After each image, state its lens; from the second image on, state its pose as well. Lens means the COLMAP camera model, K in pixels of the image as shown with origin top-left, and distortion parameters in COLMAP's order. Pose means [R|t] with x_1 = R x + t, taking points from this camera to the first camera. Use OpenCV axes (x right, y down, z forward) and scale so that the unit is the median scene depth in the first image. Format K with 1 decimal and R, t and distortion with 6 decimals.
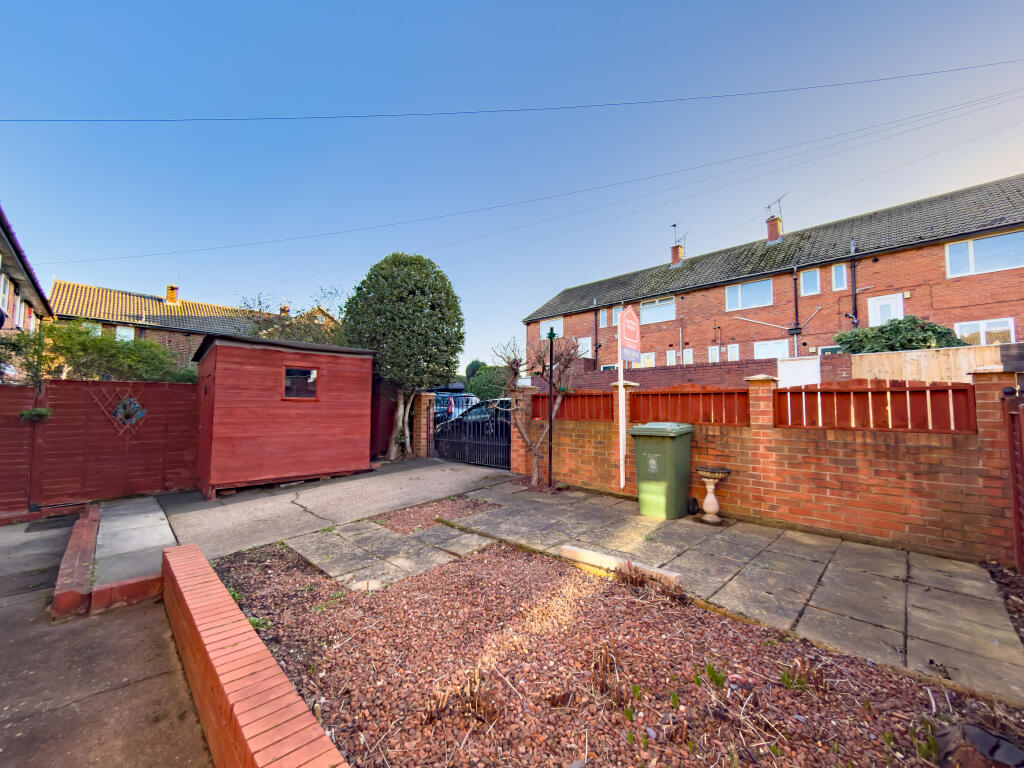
lens RADIAL K [[409.1, 0, 511.5], [0, 409.1, 384.0], [0, 0, 1]] dist [-0.002921, -0.000014]
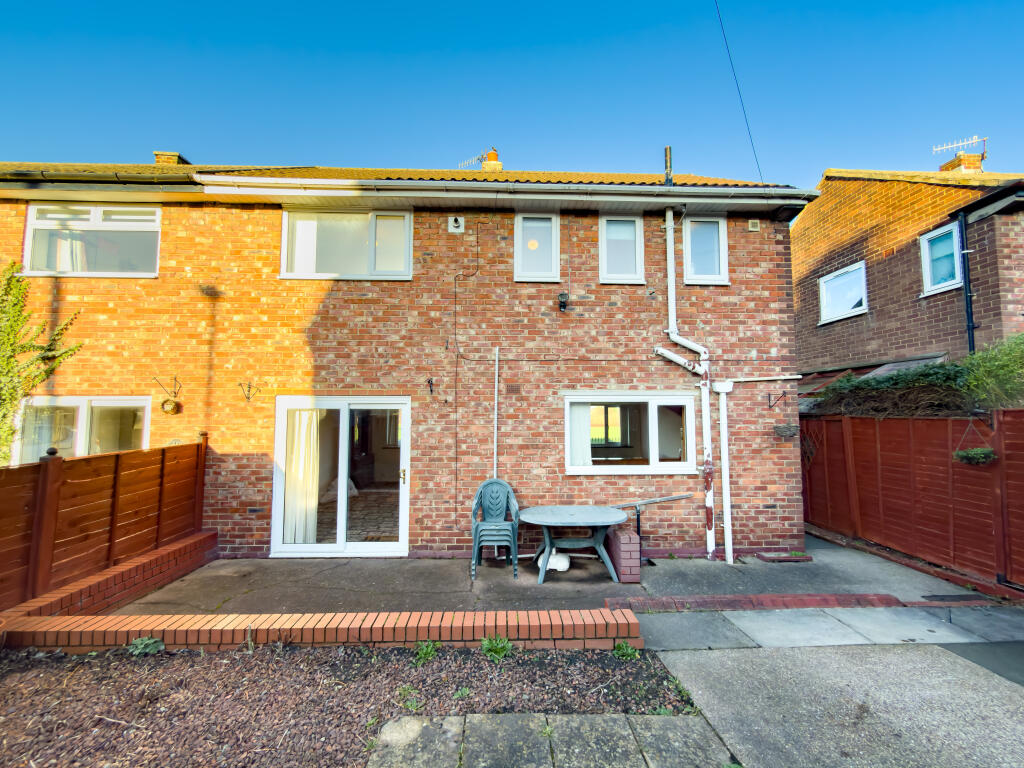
lens RADIAL K [[409.1, 0, 511.5], [0, 409.1, 384.0], [0, 0, 1]] dist [-0.002921, -0.000014]
pose [[-0.682159, -0.058394, -0.728869, 0.026893], [0.043114, 0.991860, -0.119815, -0.006286], [0.729932, -0.113157, -0.674088, 0.675550]]
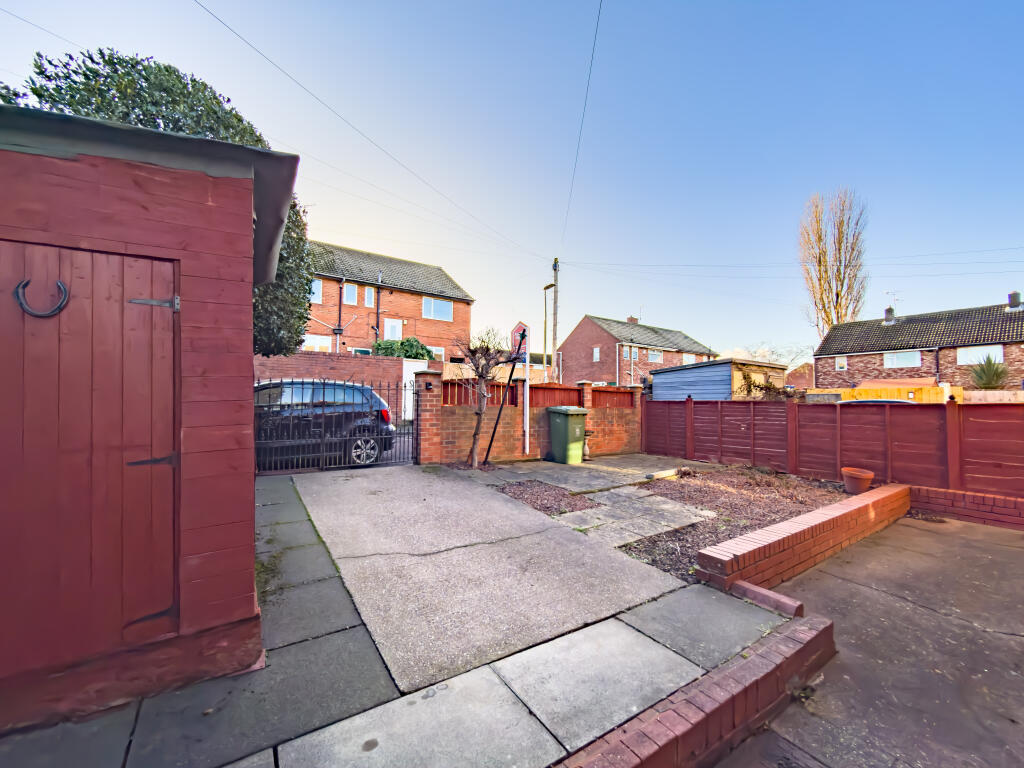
lens RADIAL K [[409.1, 0, 511.5], [0, 409.1, 384.0], [0, 0, 1]] dist [-0.002921, -0.000014]
pose [[0.187525, 0.041416, 0.981386, -0.800005], [-0.072244, 0.996986, -0.028270, 0.043983], [-0.979599, -0.065597, 0.189952, 0.583445]]
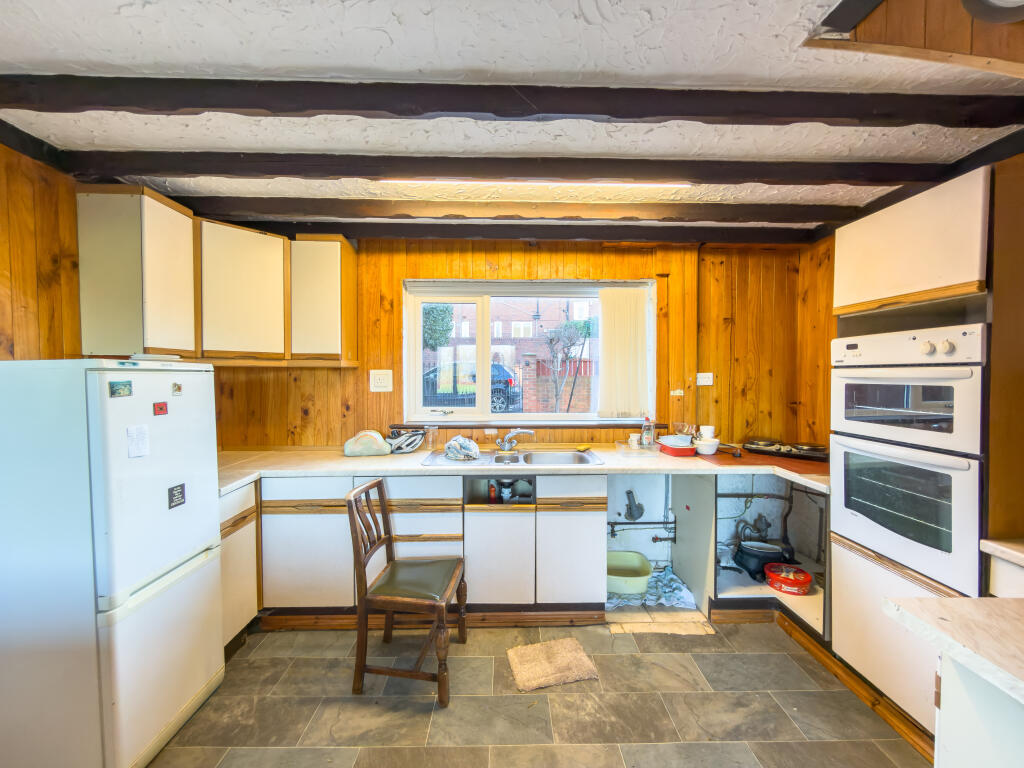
lens RADIAL K [[409.1, 0, 511.5], [0, 409.1, 384.0], [0, 0, 1]] dist [-0.002921, -0.000014]
pose [[0.691335, -0.028350, 0.721978, -0.981121], [-0.041608, 0.996010, 0.078953, 0.000640], [-0.721336, -0.084623, 0.687396, 0.040118]]
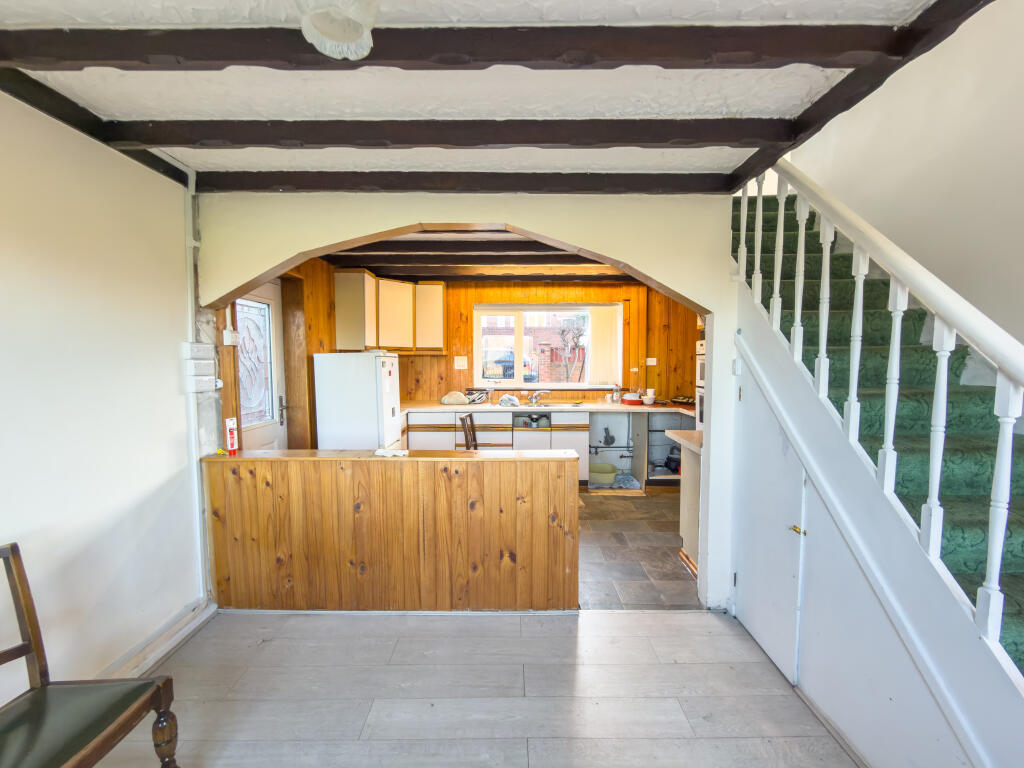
lens RADIAL K [[409.1, 0, 511.5], [0, 409.1, 384.0], [0, 0, 1]] dist [-0.002921, -0.000014]
pose [[0.713834, -0.051374, 0.698428, -1.175908], [-0.038802, 0.992872, 0.112690, -0.009575], [-0.699240, -0.107543, 0.706752, -0.120908]]
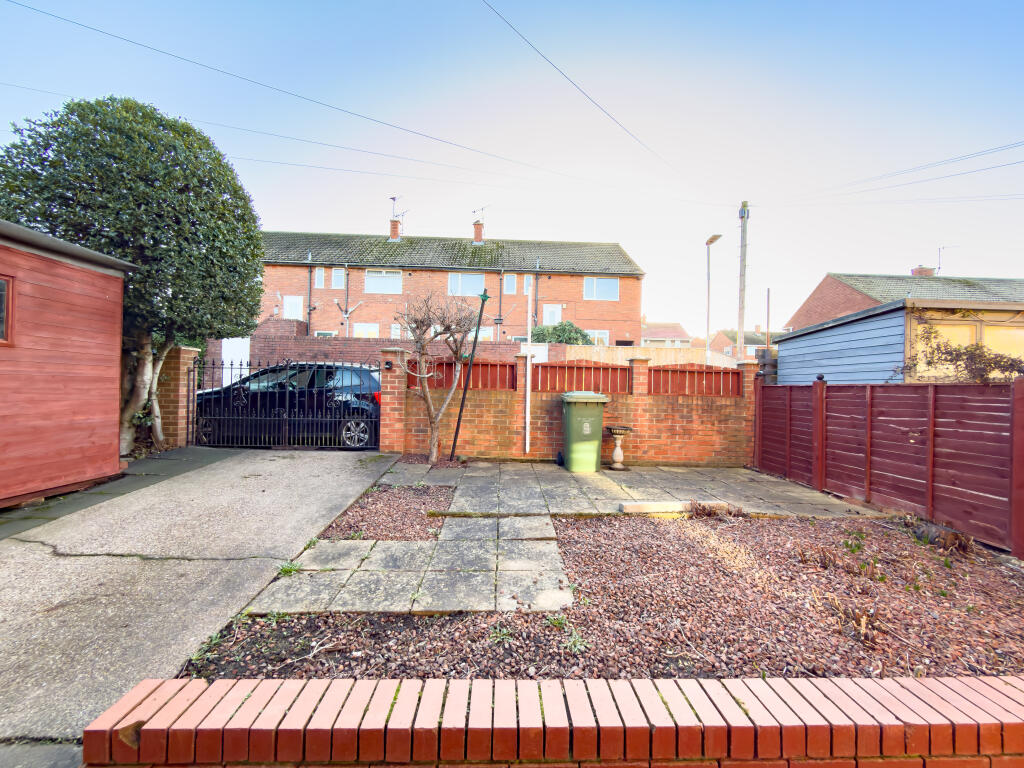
lens RADIAL K [[409.1, 0, 511.5], [0, 409.1, 384.0], [0, 0, 1]] dist [-0.002921, -0.000014]
pose [[0.686308, 0.017455, 0.727102, -0.388423], [-0.064123, 0.997271, 0.036585, 0.028427], [-0.724479, -0.071732, 0.685554, 0.225856]]
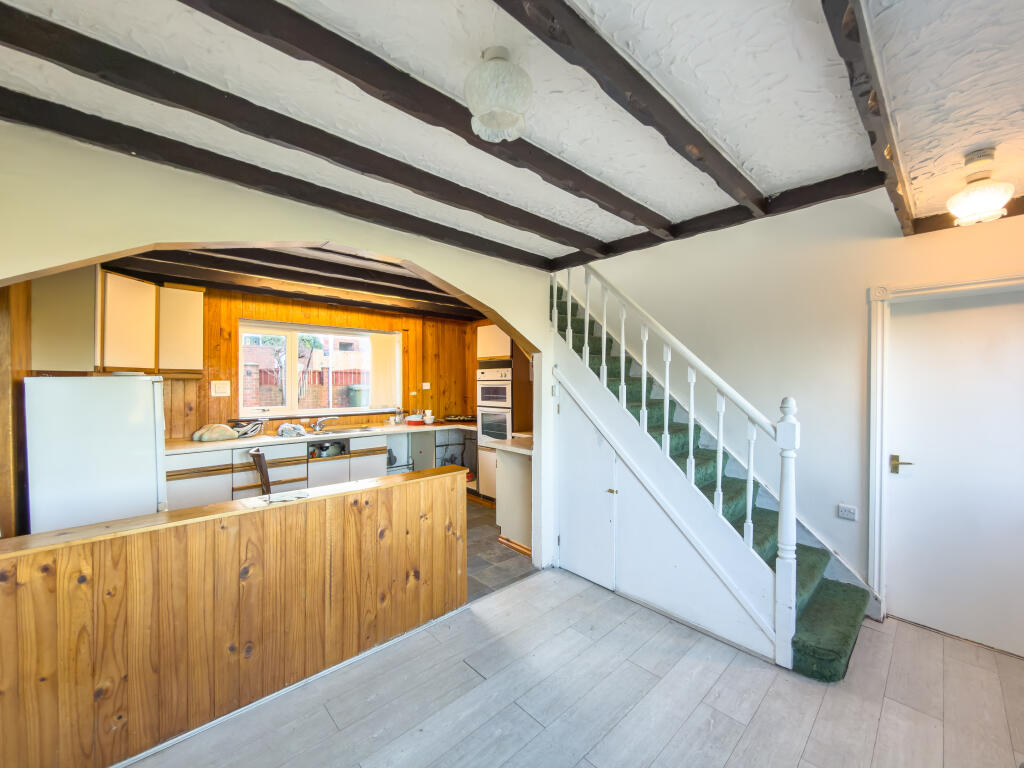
lens RADIAL K [[404.0, 0, 505.3], [0, 404.0, 384.7], [0, 0, 1]] dist [-0.001547, -0.000060]
pose [[0.060365, -0.015176, 0.998061, -1.269574], [-0.065827, 0.997647, 0.019151, -0.006046], [-0.996003, -0.066855, 0.059224, -0.006677]]
